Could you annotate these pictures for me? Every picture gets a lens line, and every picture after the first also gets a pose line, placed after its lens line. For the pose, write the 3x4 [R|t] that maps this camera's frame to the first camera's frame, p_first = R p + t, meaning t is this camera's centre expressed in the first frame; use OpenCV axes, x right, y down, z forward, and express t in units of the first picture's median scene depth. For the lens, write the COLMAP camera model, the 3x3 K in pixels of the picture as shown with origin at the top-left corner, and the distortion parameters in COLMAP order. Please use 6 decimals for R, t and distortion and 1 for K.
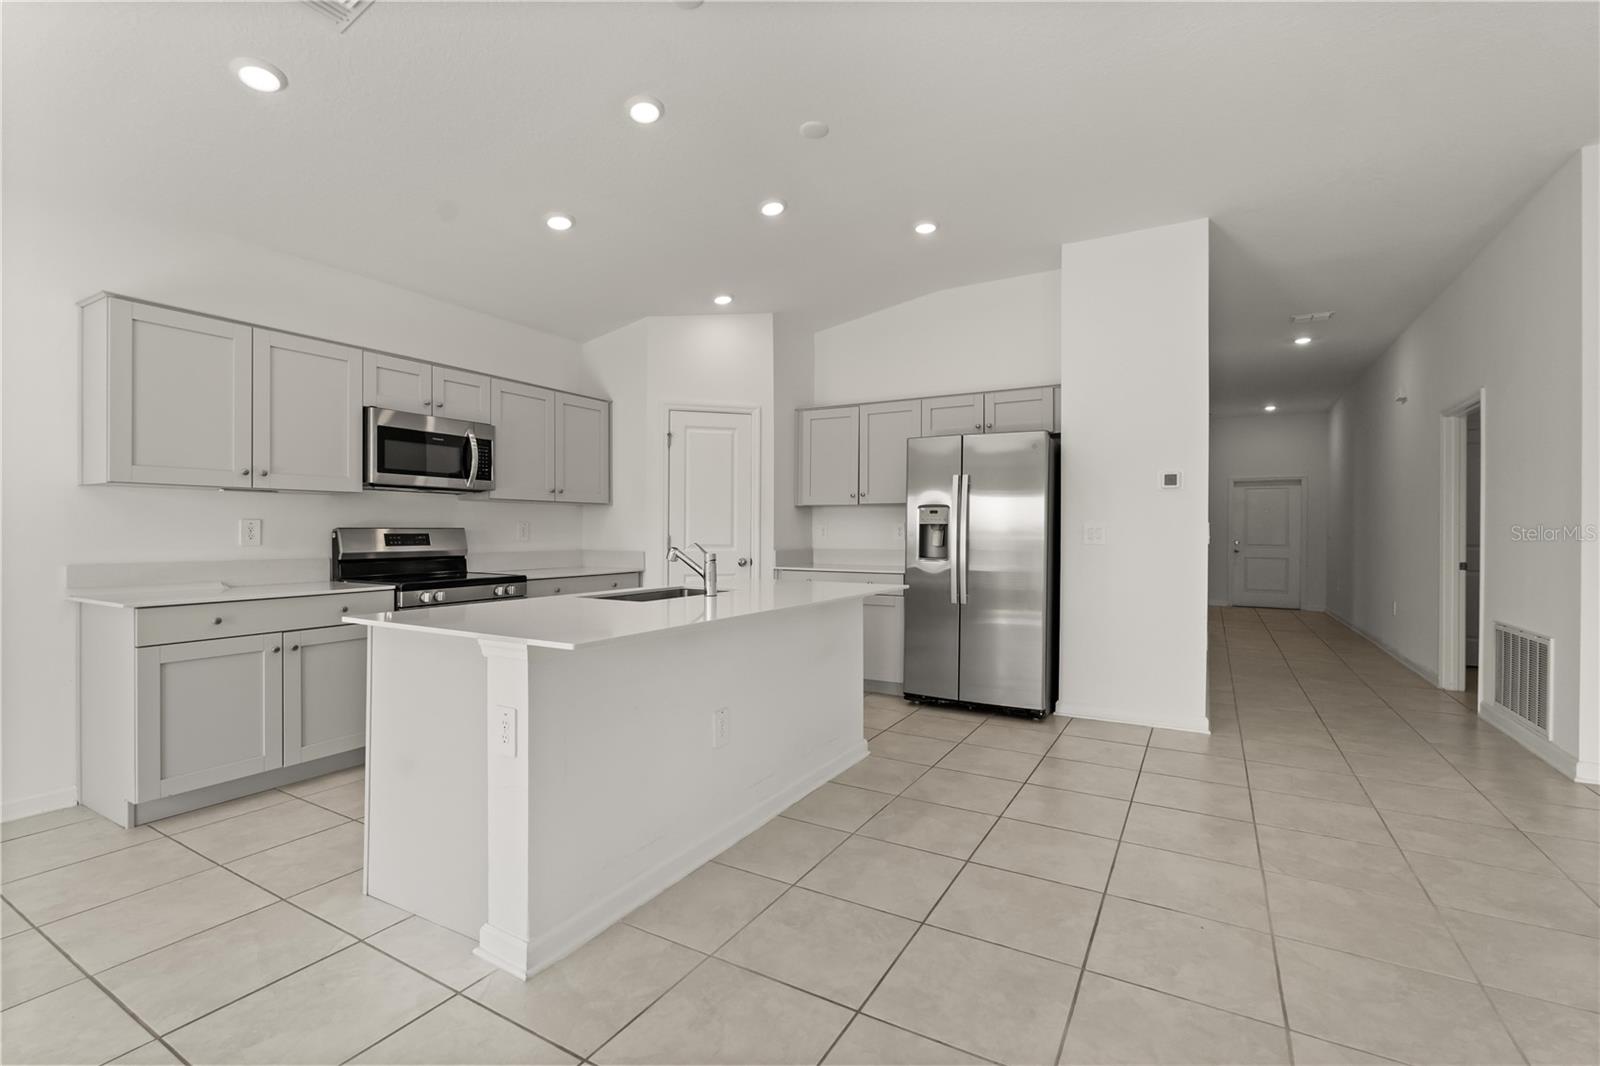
lens RADIAL K [[708.2, 0, 797.4], [0, 708.2, 535.4], [0, 0, 1]] dist [-0.000036, -0.000128]
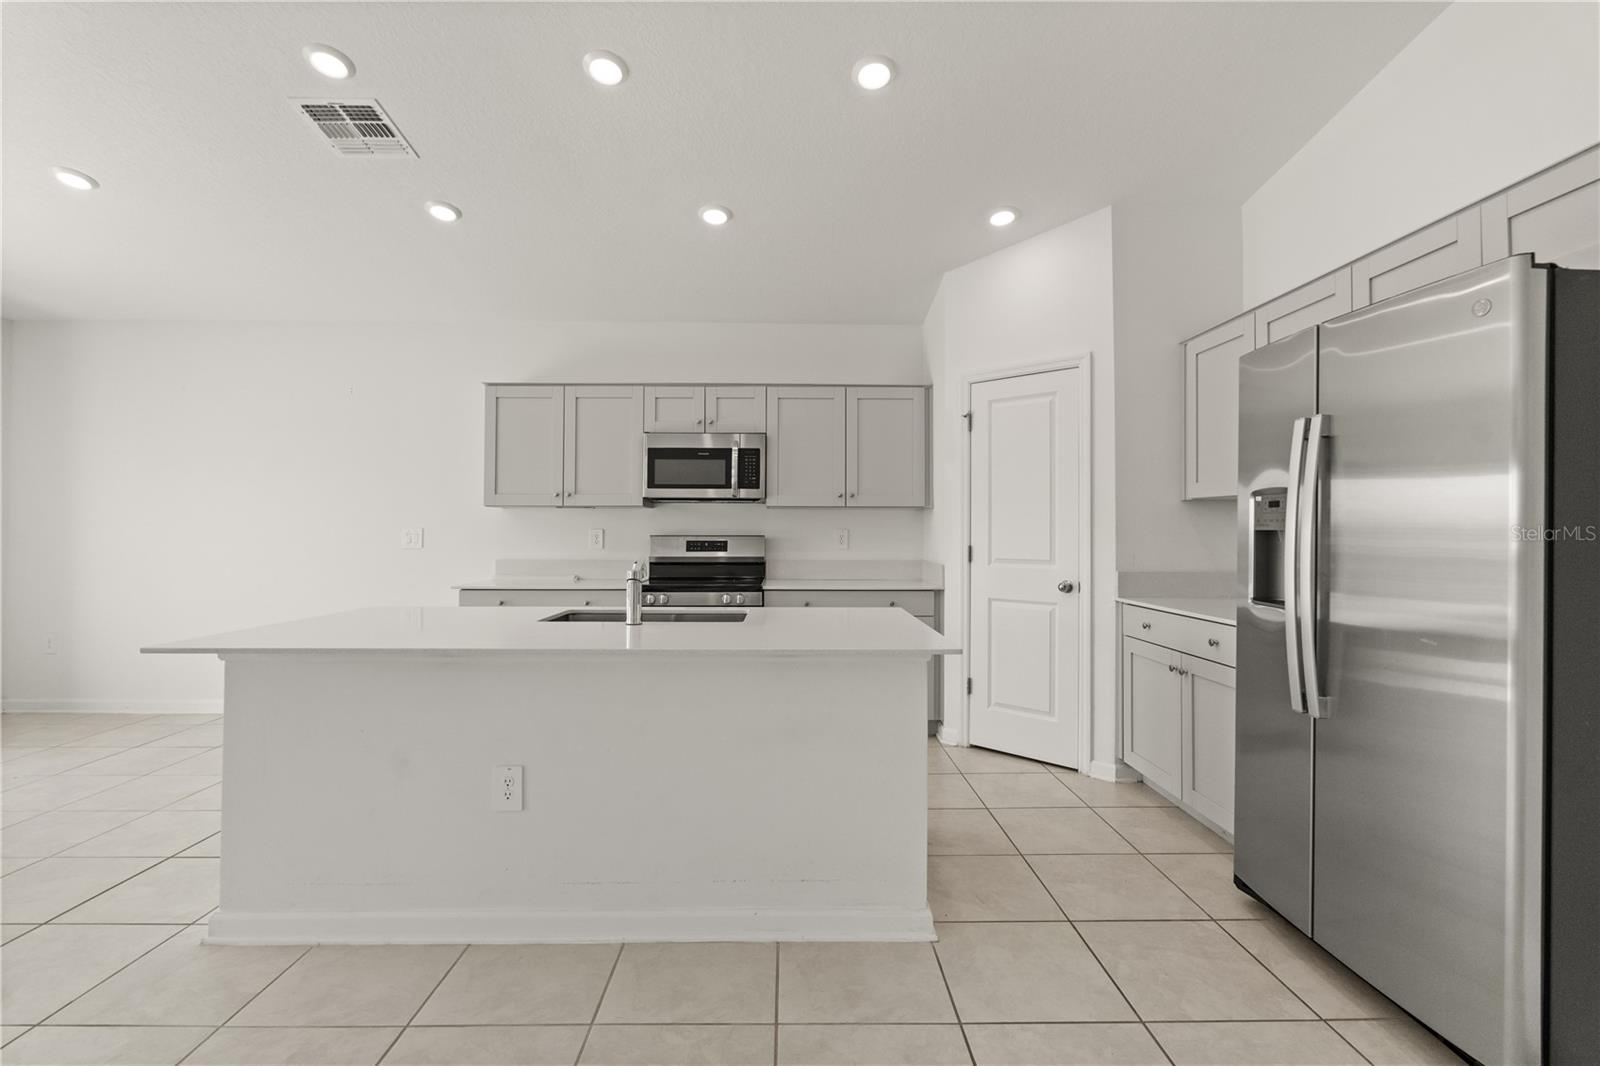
lens RADIAL K [[709.2, 0, 790.8], [0, 709.2, 521.7], [0, 0, 1]] dist [0.001899, 0.000235]
pose [[0.512262, -0.013397, -0.858725, 0.451726], [-0.008479, 0.999751, -0.020655, -0.009688], [0.858787, 0.017862, 0.512021, 0.514540]]
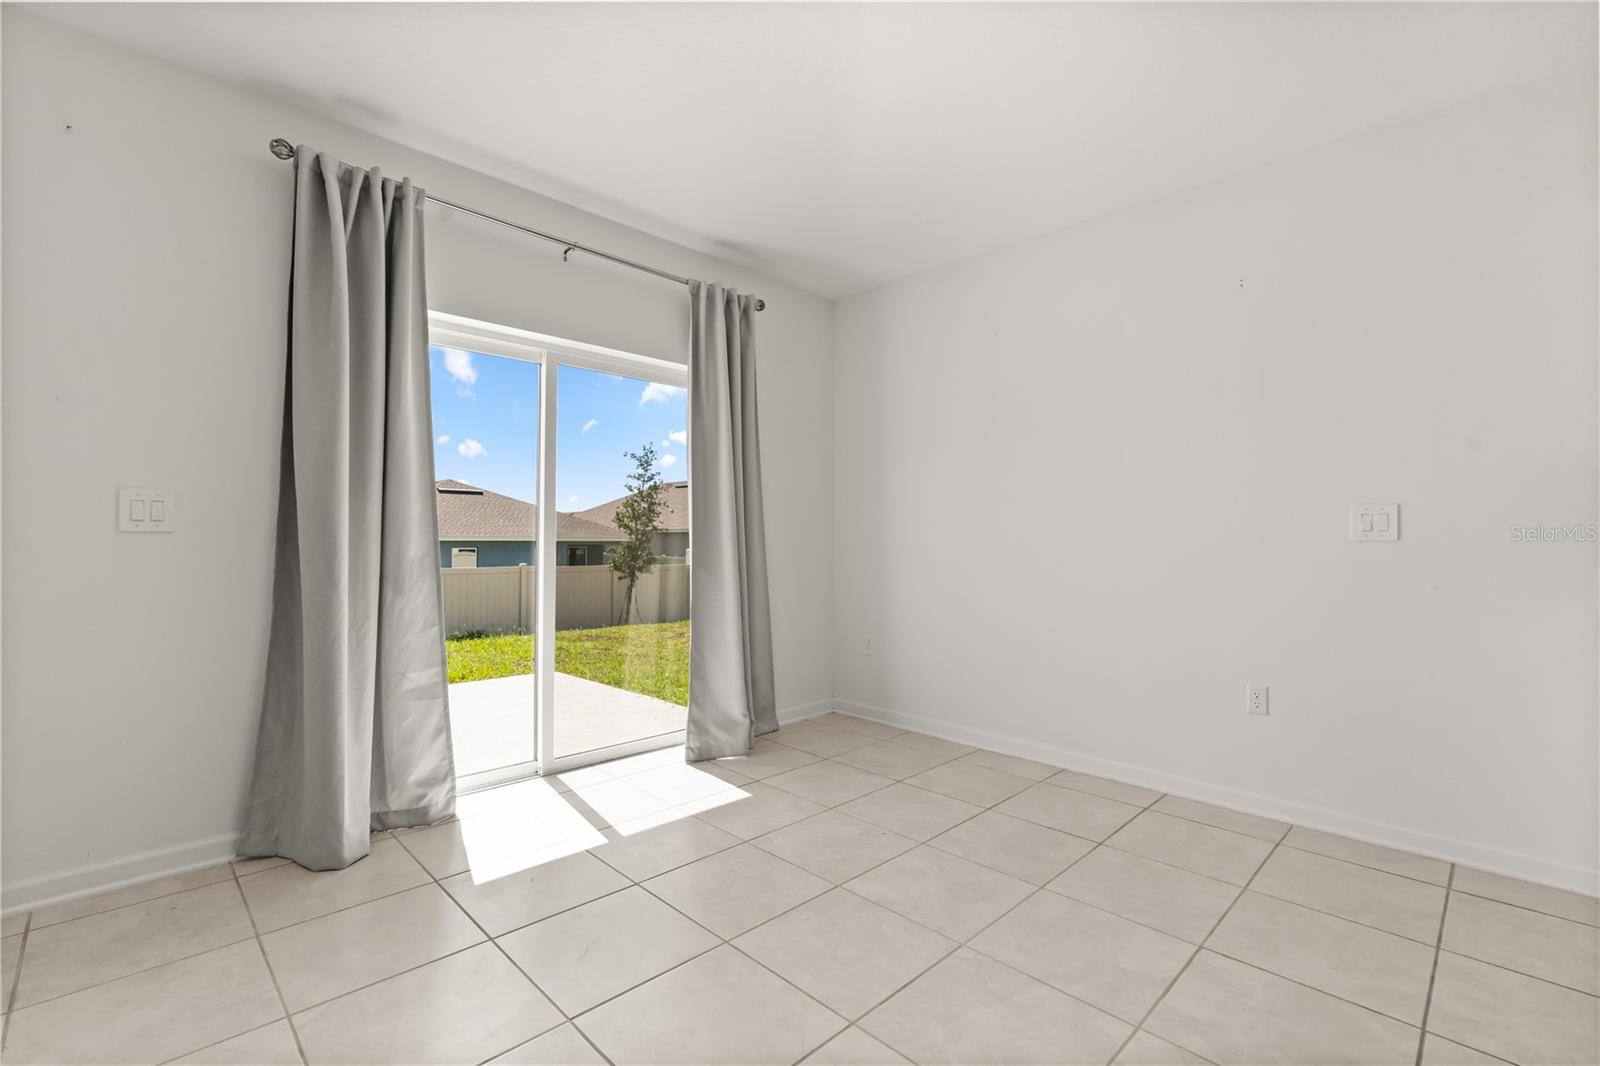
lens RADIAL K [[700.3, 0, 803.6], [0, 700.3, 529.9], [0, 0, 1]] dist [-0.001786, -0.000168]
pose [[-0.257059, -0.014213, -0.966291, -0.081014], [-0.011018, 0.999870, -0.011775, 0.016291], [0.966333, 0.007620, -0.257182, 0.266264]]
